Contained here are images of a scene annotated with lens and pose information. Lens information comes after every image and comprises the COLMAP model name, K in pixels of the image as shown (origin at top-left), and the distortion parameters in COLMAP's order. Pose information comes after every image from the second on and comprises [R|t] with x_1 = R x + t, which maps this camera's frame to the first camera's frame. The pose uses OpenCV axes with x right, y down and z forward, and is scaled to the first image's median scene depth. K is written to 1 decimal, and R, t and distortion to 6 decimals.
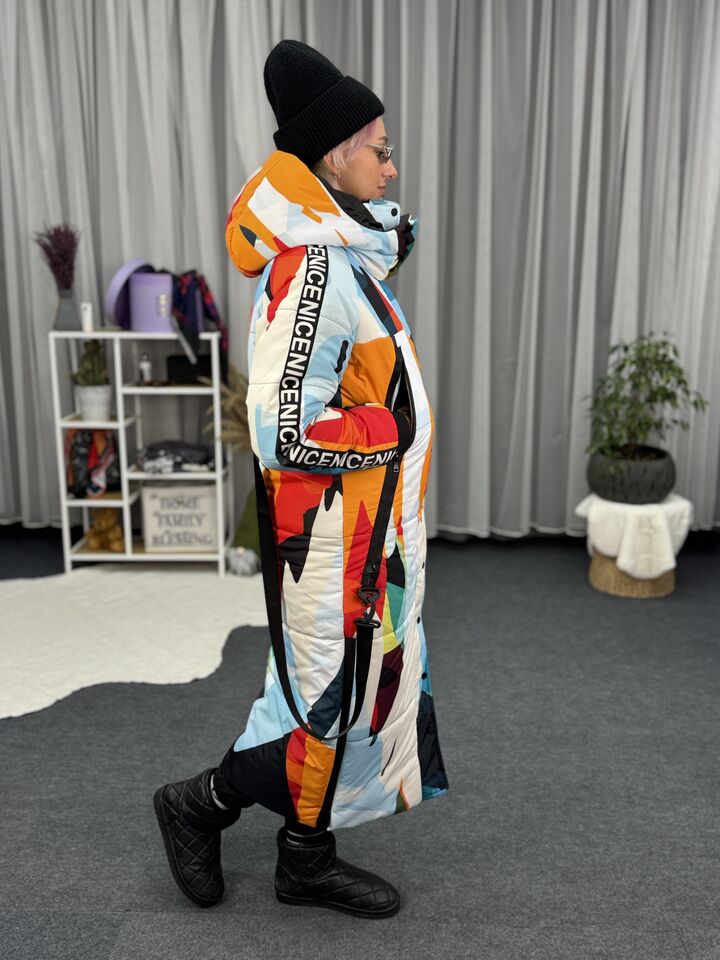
lens RADIAL K [[942.1, 0, 362.5], [0, 942.1, 491.5], [0, 0, 1]] dist [0.125455, -0.321275]
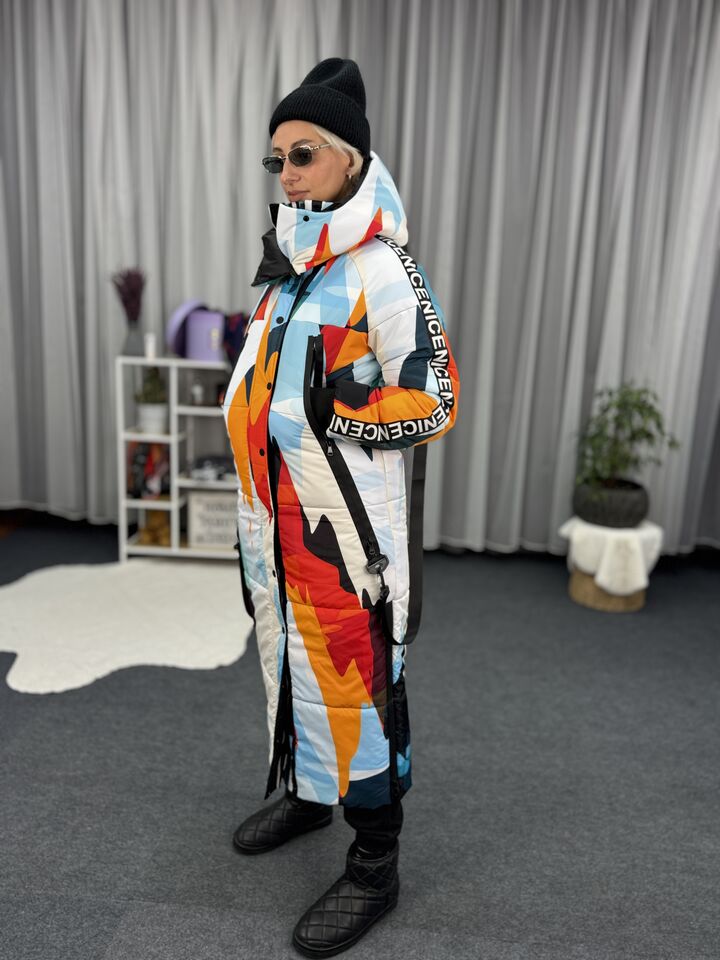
lens RADIAL K [[728.7, 0, 361.7], [0, 728.7, 484.2], [0, 0, 1]] dist [0.008715, -0.033304]
pose [[0.998558, 0.048744, -0.022506, 0.000465], [-0.049344, 0.998420, -0.026900, -0.001745], [0.021159, 0.027971, 0.999385, 0.113233]]
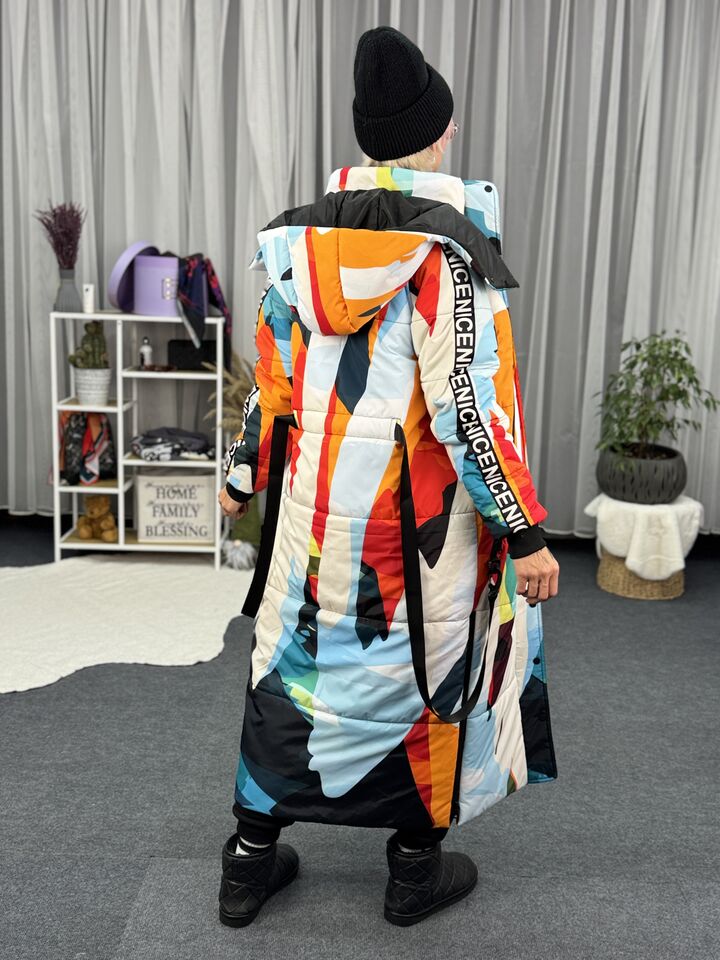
lens RADIAL K [[1083.3, 0, 359.6], [0, 1083.3, 472.0], [0, 0, 1]] dist [0.149143, -0.406222]
pose [[0.999455, 0.026724, 0.019401, -0.030795], [-0.025869, 0.998738, -0.043058, 0.037792], [-0.020527, 0.042532, 0.998884, -0.124150]]
